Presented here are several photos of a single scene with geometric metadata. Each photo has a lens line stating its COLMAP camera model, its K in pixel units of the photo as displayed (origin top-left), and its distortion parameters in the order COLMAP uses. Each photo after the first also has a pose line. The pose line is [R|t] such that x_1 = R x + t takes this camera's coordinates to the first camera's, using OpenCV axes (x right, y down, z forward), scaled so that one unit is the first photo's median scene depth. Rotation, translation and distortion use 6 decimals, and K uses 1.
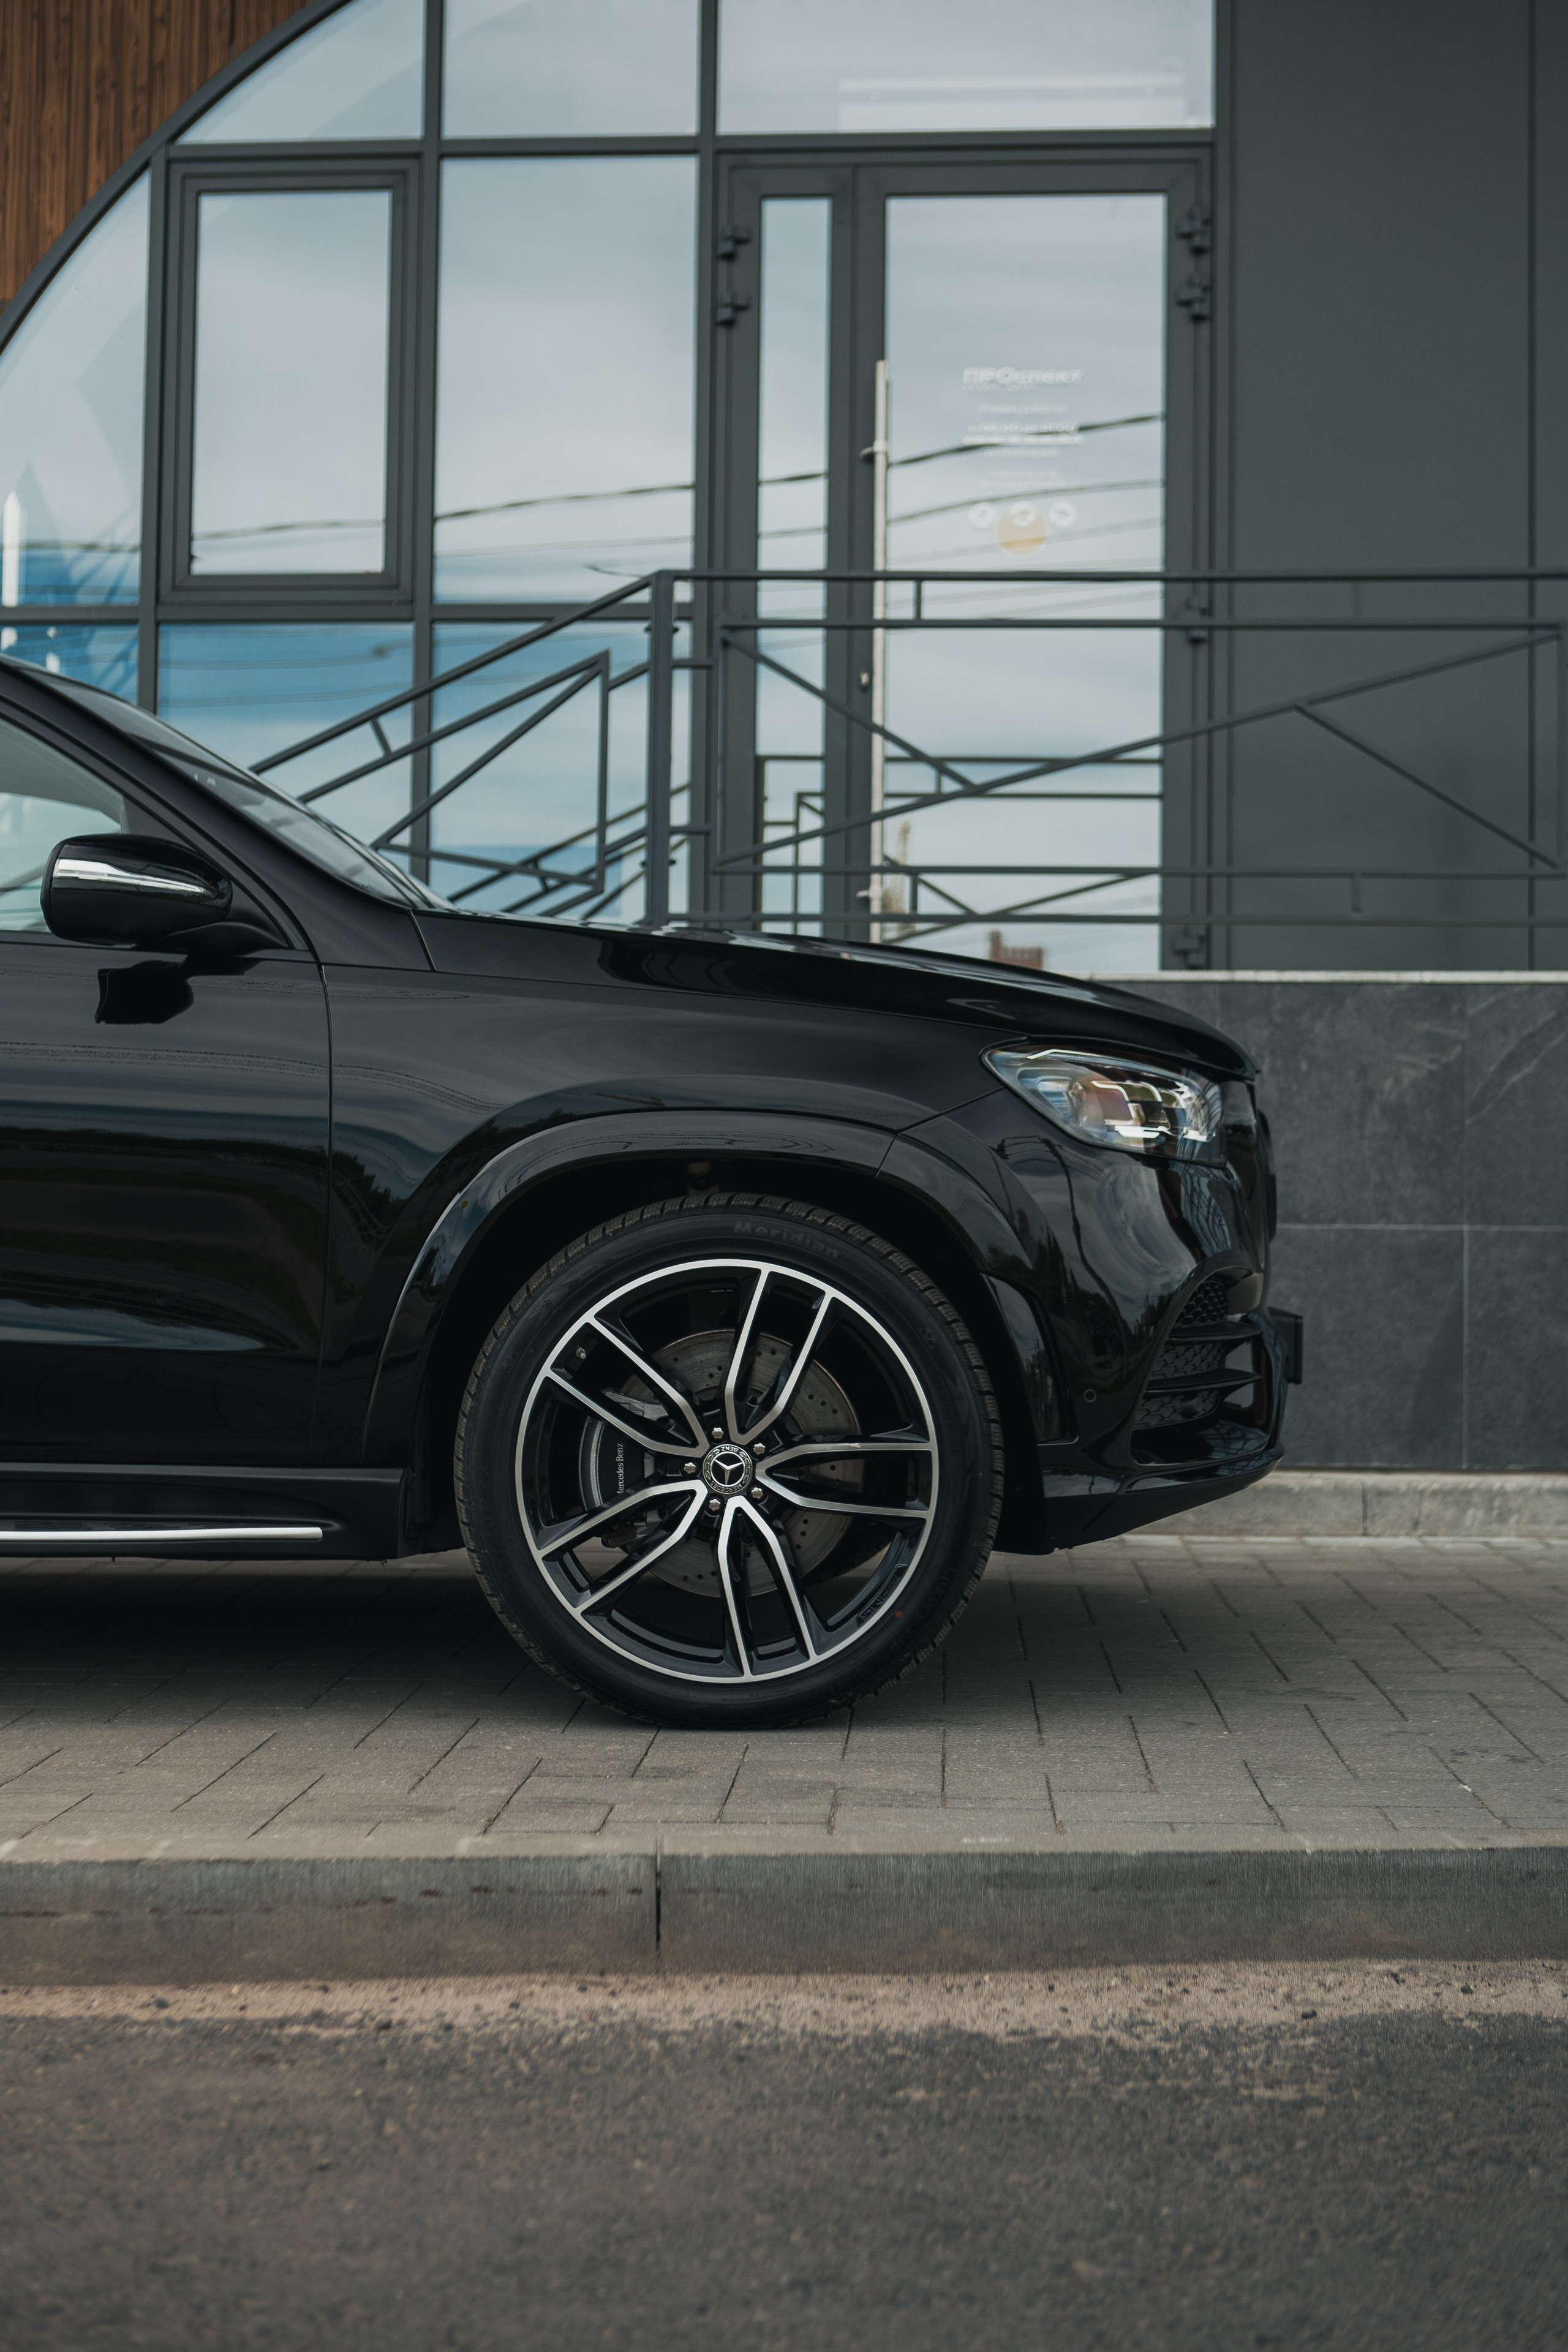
lens RADIAL K [[3061.4, 0, 787.8], [0, 3061.4, 1191.1], [0, 0, 1]] dist [-0.034605, 0.000000]
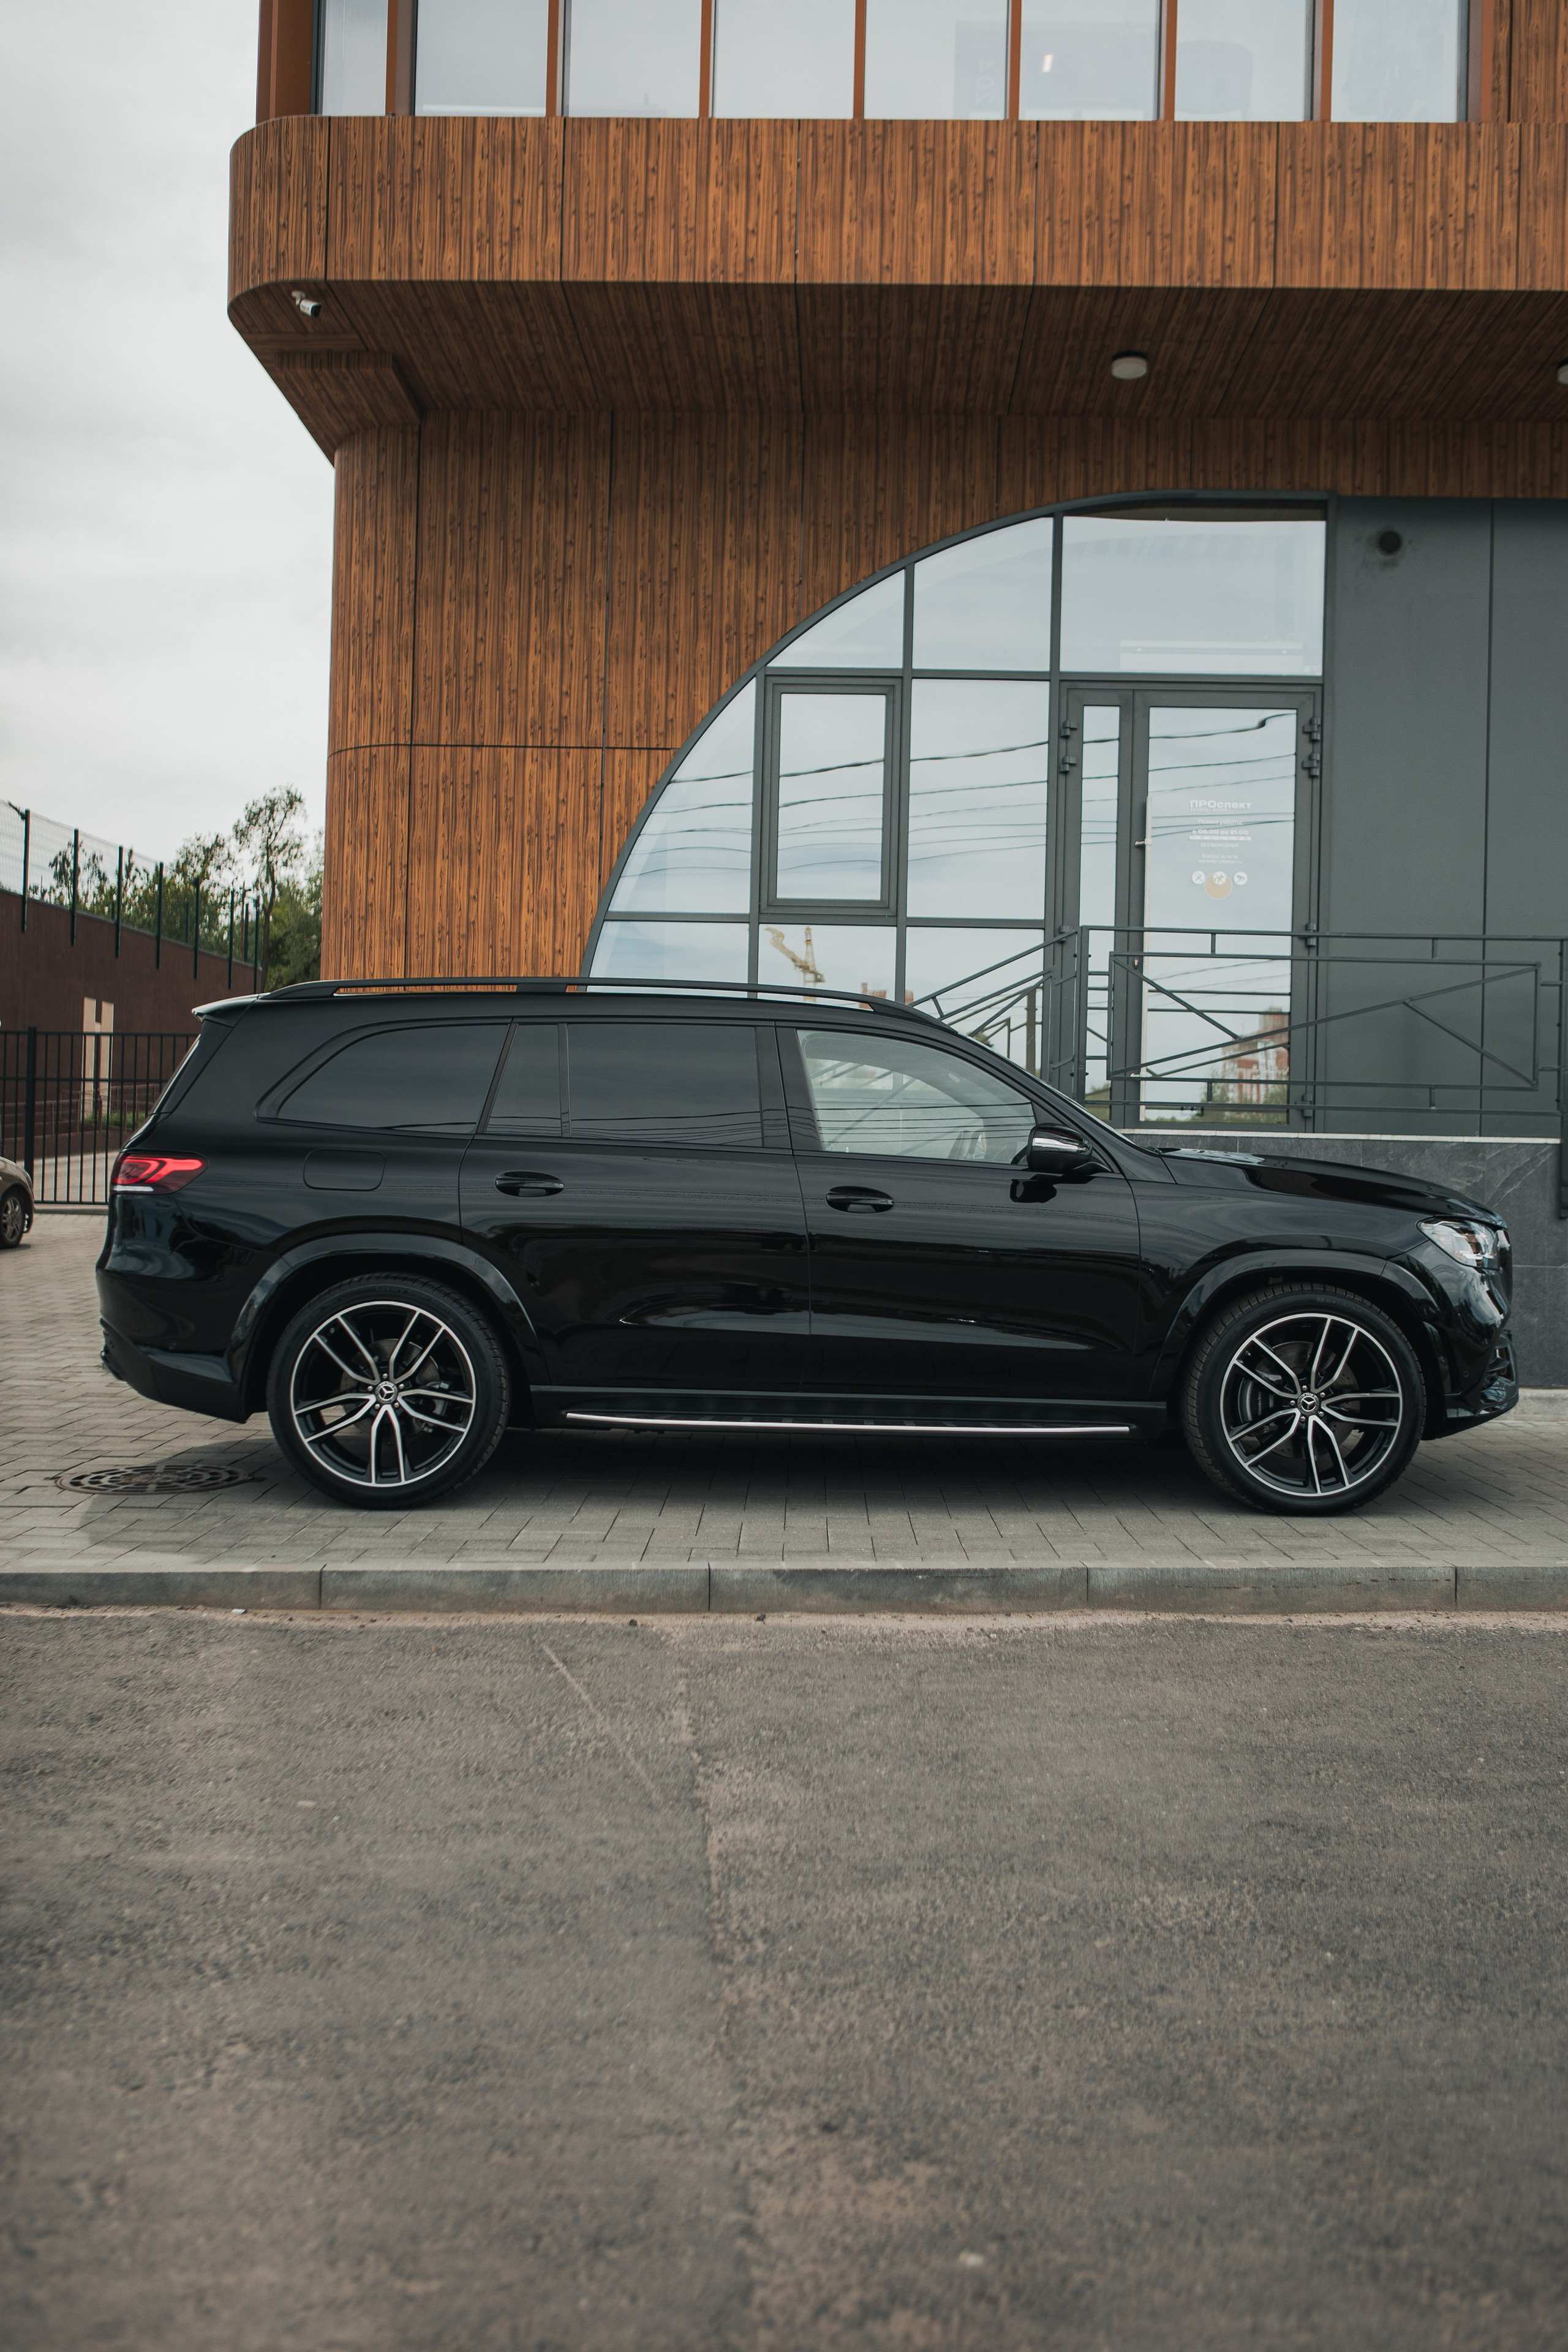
lens RADIAL K [[2021.1, 0, 780.2], [0, 2021.1, 1179.4], [0, 0, 1]] dist [-0.000692, 0.008108]
pose [[0.999283, 0.013572, 0.035355, -0.288158], [-0.014173, 0.999758, 0.016810, -0.059933], [-0.035118, -0.017299, 0.999233, -0.309194]]
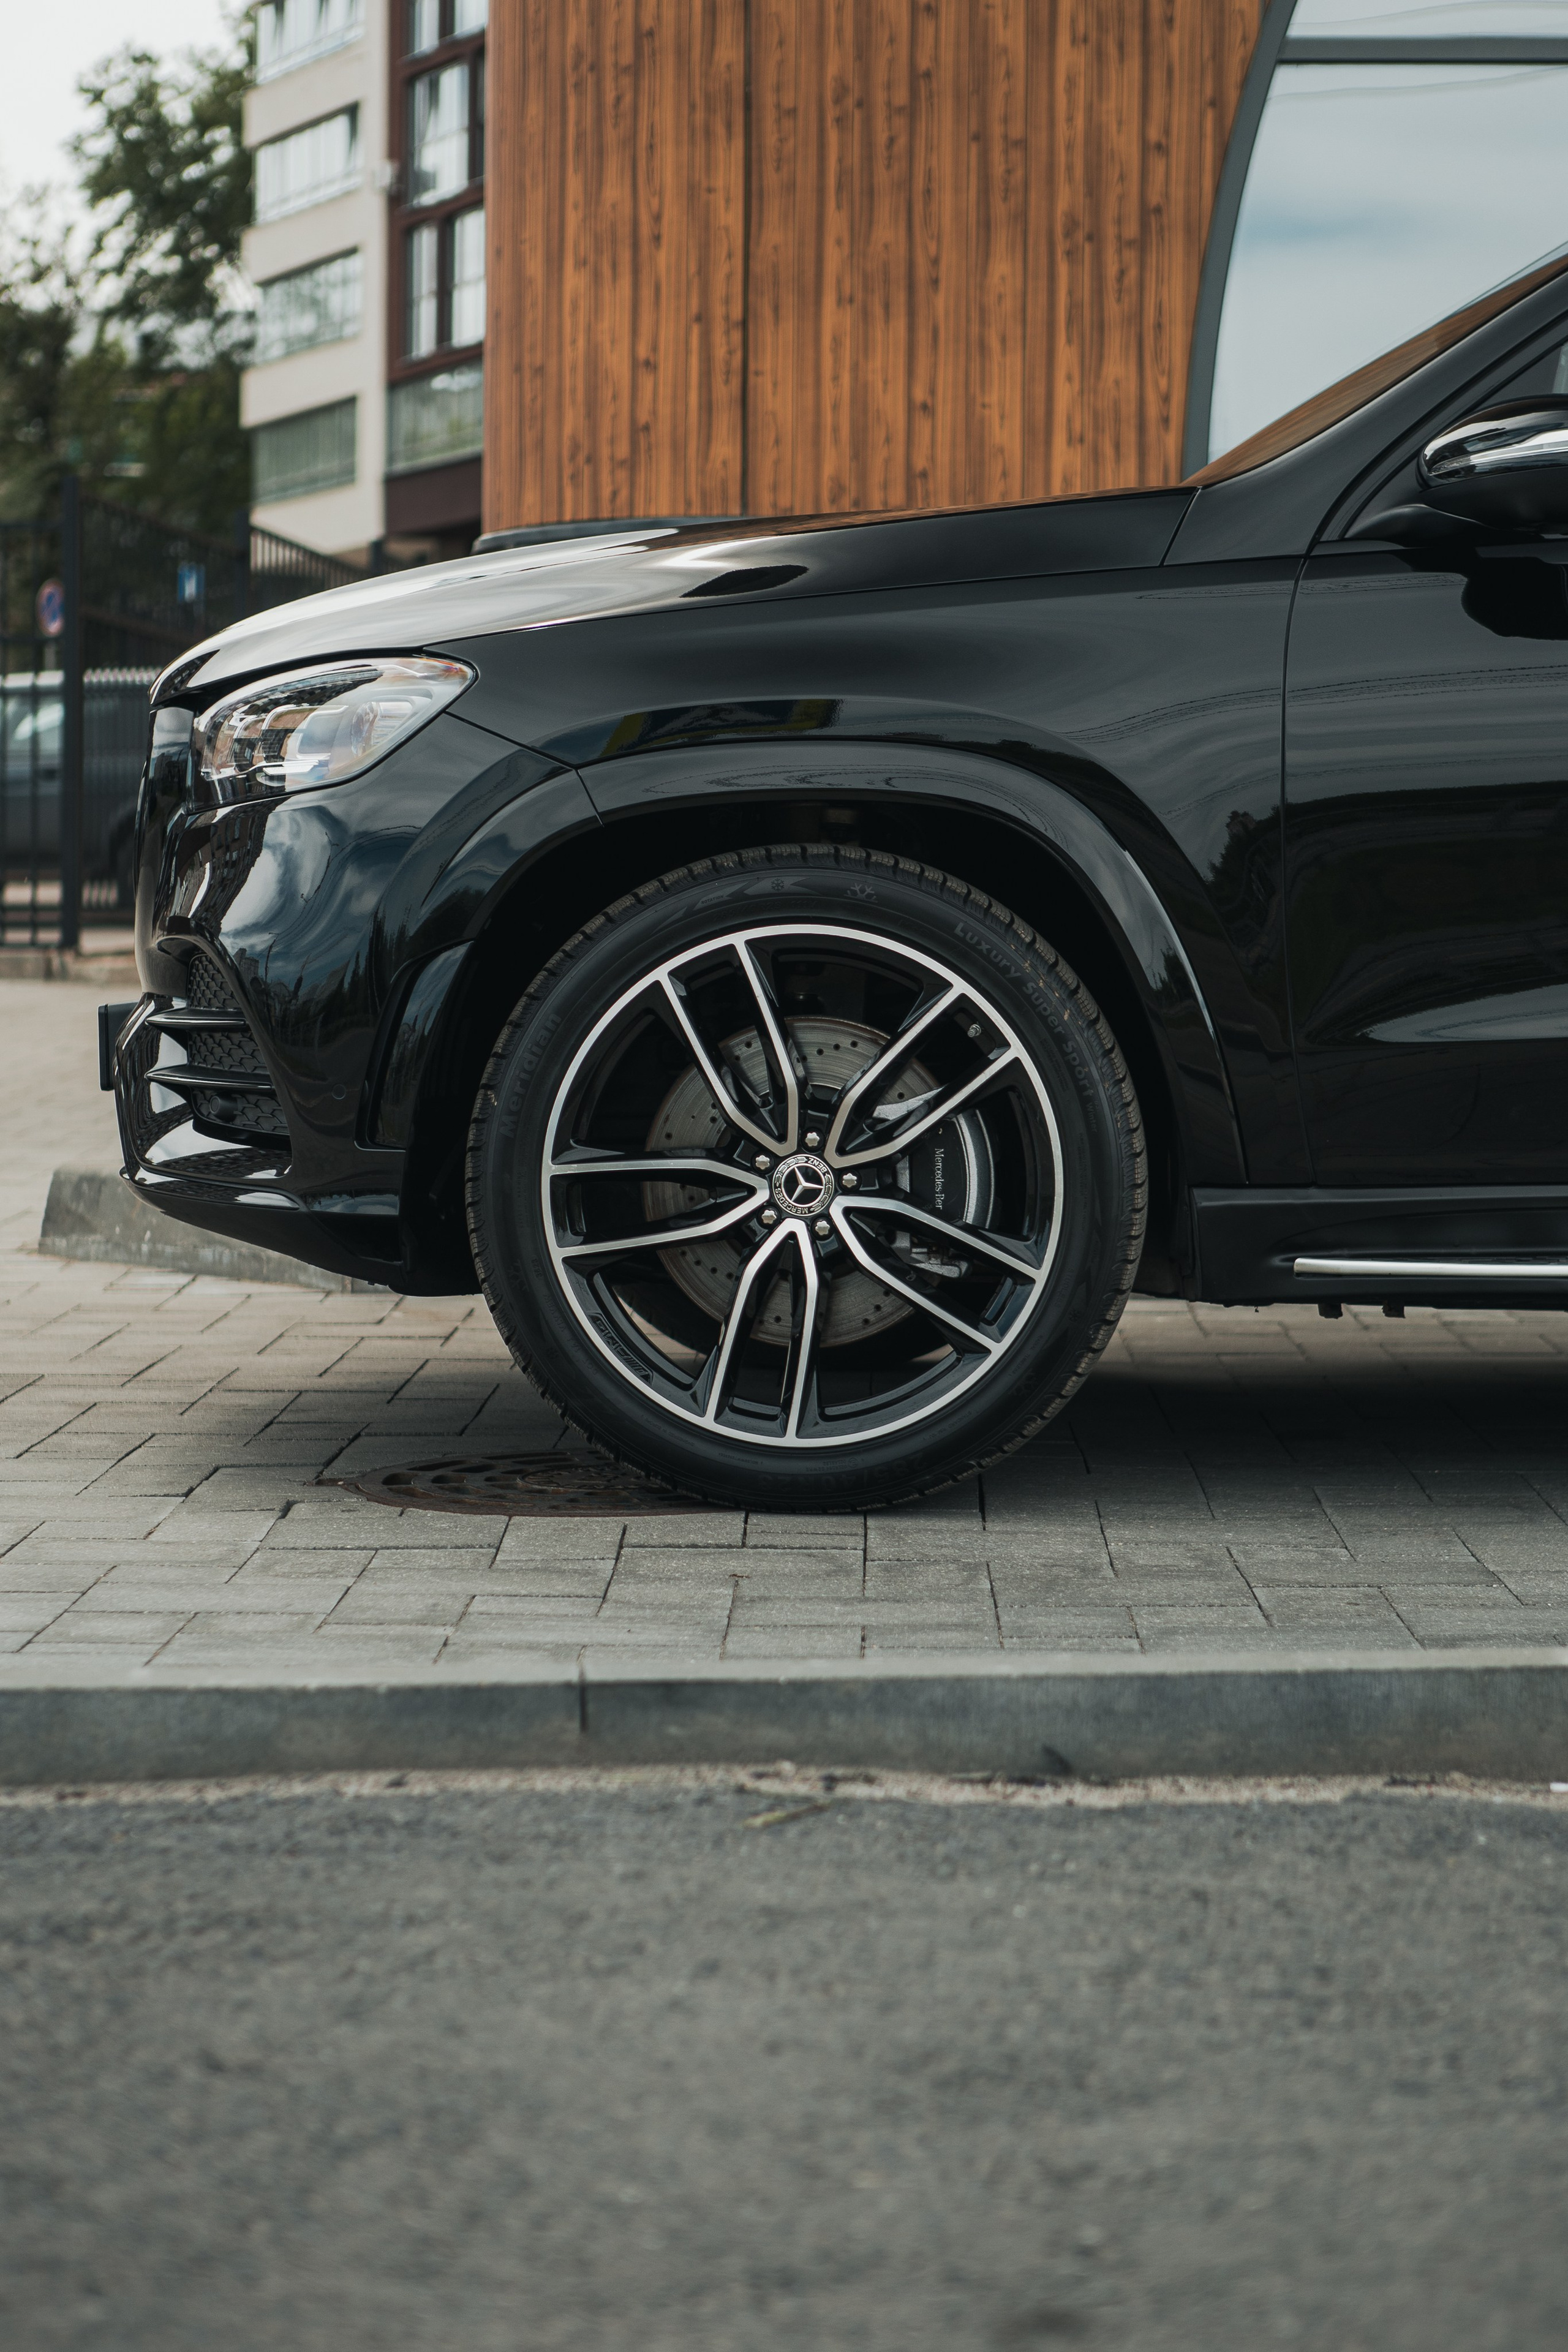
lens RADIAL K [[4667.8, 0, 768.1], [0, 4667.8, 1183.8], [0, 0, 1]] dist [-0.070537, 0.000000]
pose [[0.999751, -0.002378, 0.022180, -0.546311], [0.000918, 0.997845, 0.065606, 0.003906], [-0.022289, -0.065569, 0.997599, -0.109694]]
